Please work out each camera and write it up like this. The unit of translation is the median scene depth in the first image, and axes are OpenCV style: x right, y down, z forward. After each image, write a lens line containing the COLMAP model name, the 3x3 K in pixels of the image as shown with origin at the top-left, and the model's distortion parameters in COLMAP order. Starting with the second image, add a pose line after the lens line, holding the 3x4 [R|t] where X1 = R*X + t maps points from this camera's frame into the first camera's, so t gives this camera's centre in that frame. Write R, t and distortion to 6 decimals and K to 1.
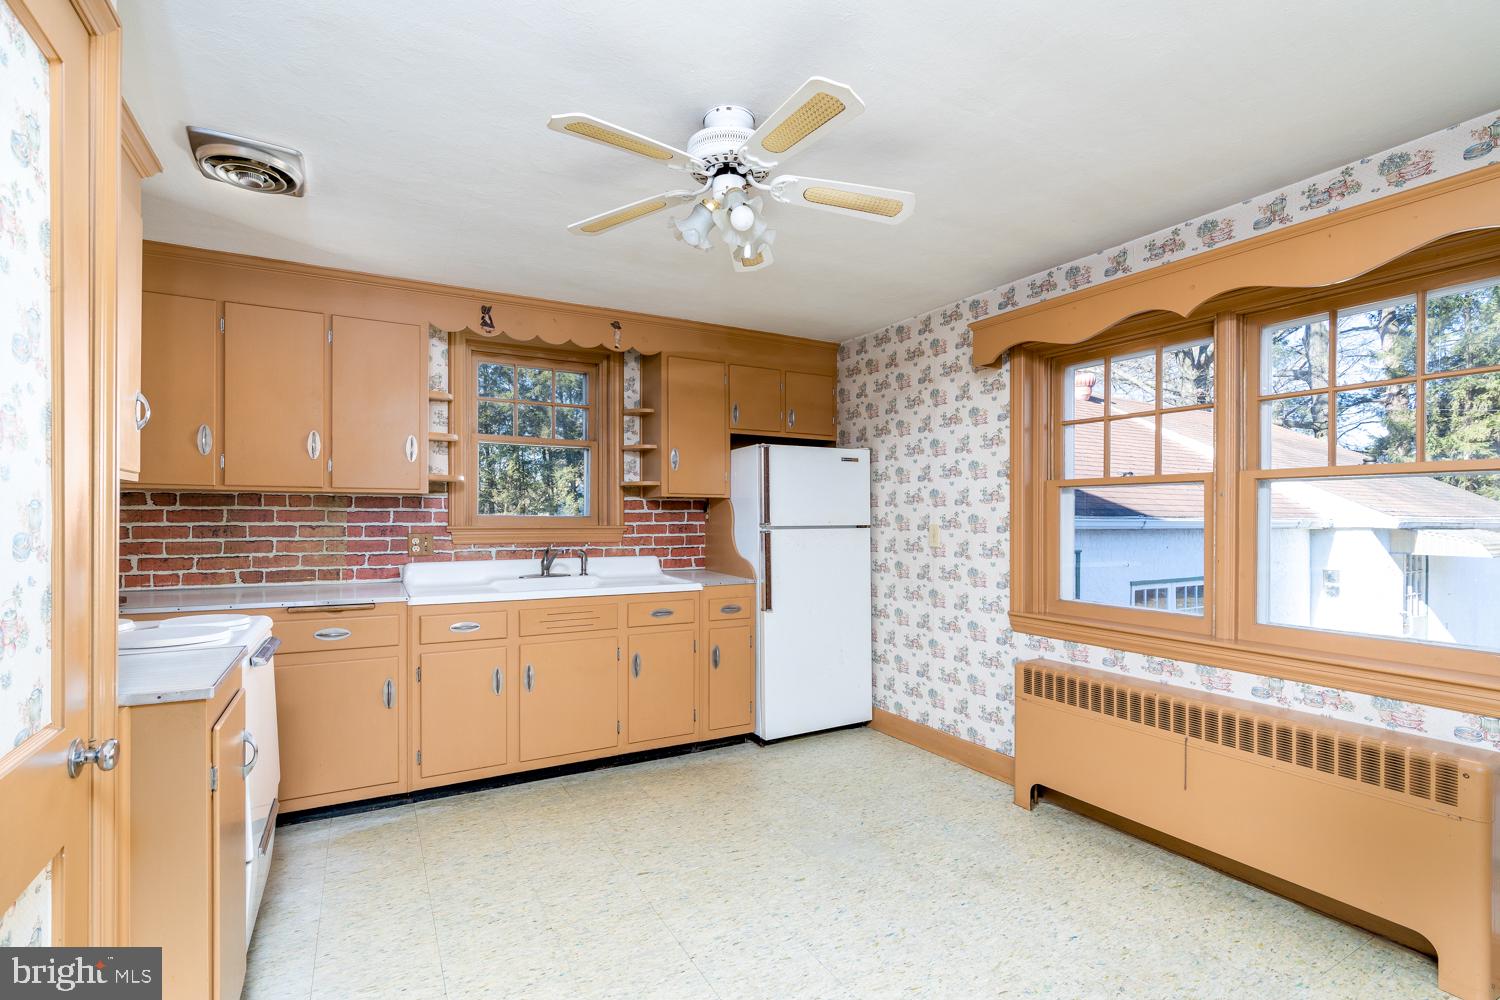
lens RADIAL K [[686.7, 0, 754.3], [0, 686.7, 521.5], [0, 0, 1]] dist [-0.000203, 0.001054]
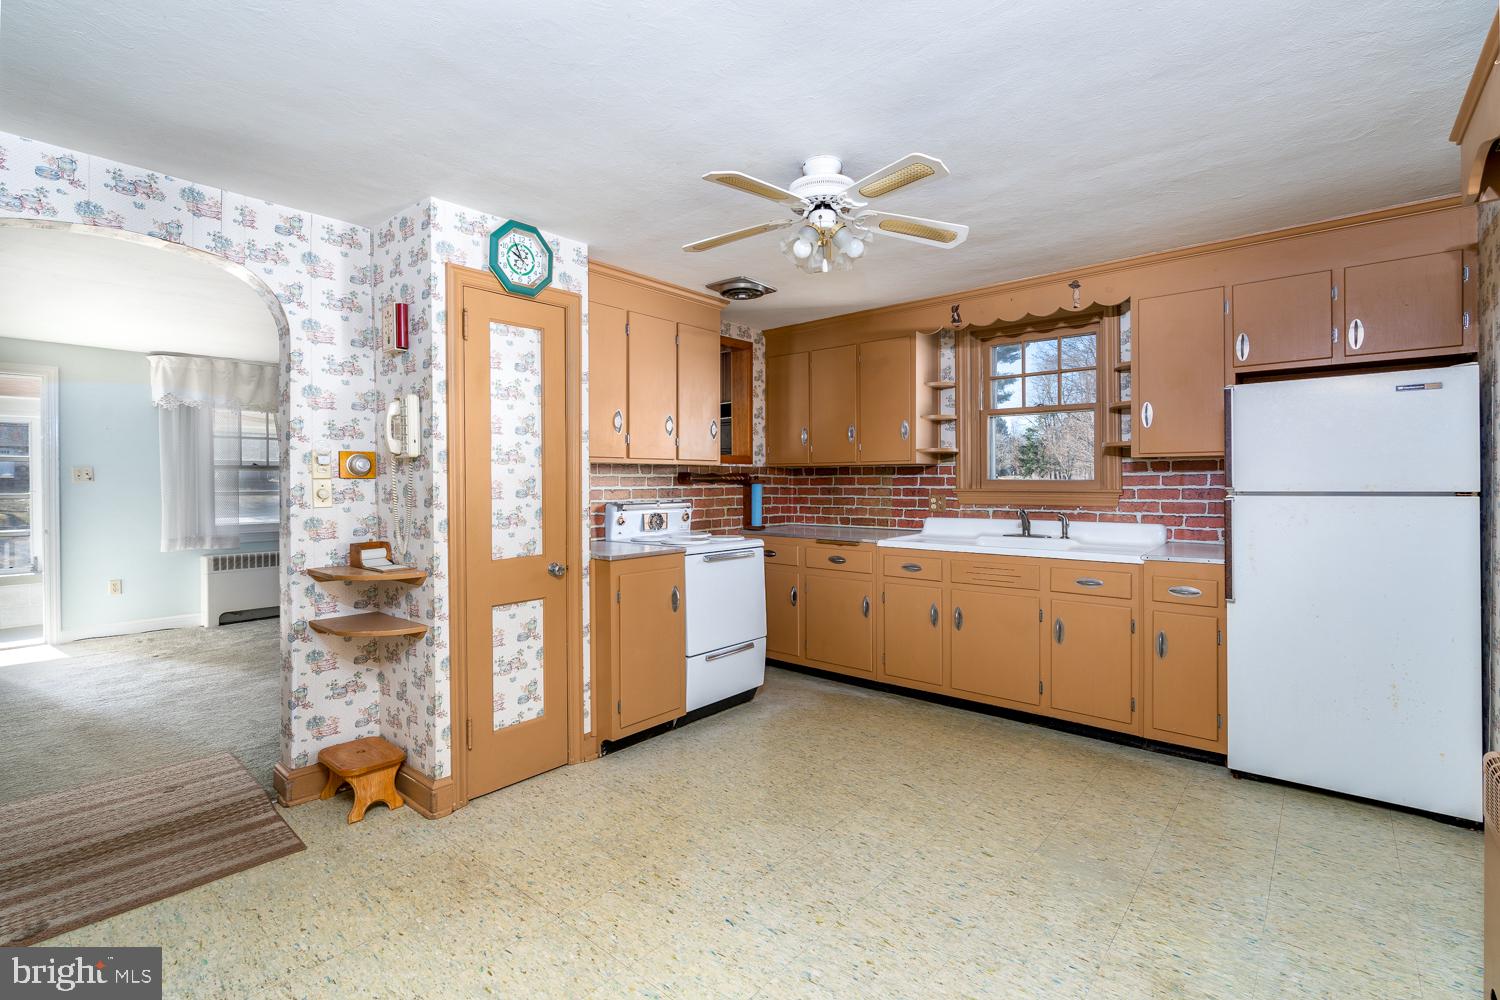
lens RADIAL K [[686.7, 0, 749.6], [0, 686.7, 489.8], [0, 0, 1]] dist [-0.000203, 0.001054]
pose [[0.341841, 0.007215, -0.939730, 0.583010], [0.000978, 0.999967, 0.008033, -0.001805], [0.939757, -0.003665, 0.341823, 0.239146]]
